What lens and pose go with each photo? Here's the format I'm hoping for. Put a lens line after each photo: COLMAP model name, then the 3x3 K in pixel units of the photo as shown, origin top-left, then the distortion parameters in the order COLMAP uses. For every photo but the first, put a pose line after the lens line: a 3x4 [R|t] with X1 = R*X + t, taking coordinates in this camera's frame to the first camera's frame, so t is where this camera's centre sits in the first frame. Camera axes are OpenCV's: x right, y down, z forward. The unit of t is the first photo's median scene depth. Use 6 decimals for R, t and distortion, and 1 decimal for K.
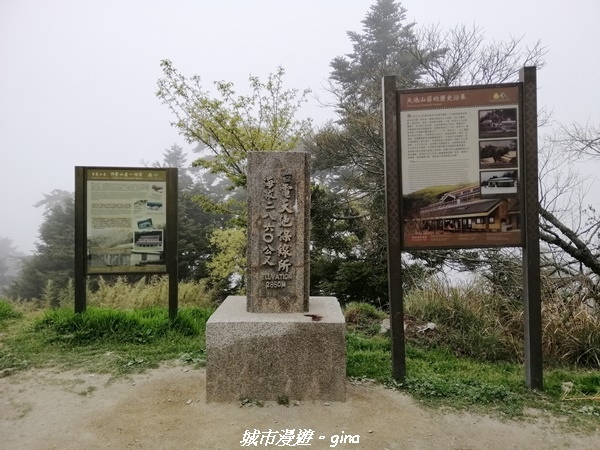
lens RADIAL K [[448.1, 0, 302.8], [0, 448.1, 226.2], [0, 0, 1]] dist [0.079904, -0.111806]
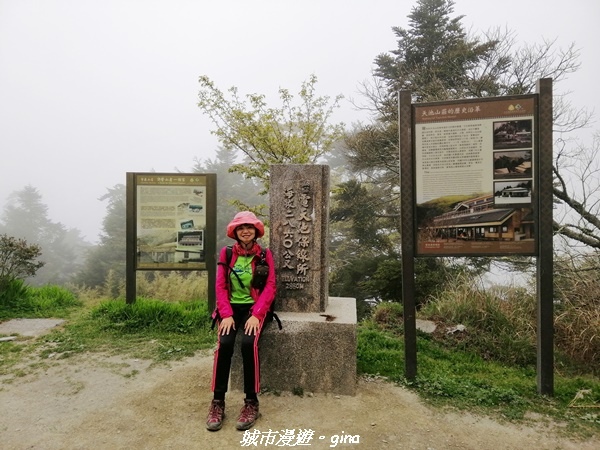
lens RADIAL K [[450.5, 0, 299.0], [0, 450.5, 229.1], [0, 0, 1]] dist [0.083817, -0.121108]
pose [[0.992218, 0.012488, -0.123887, 0.082209], [-0.009611, 0.999671, 0.023790, -0.033758], [0.124143, -0.022415, 0.992011, -0.082038]]
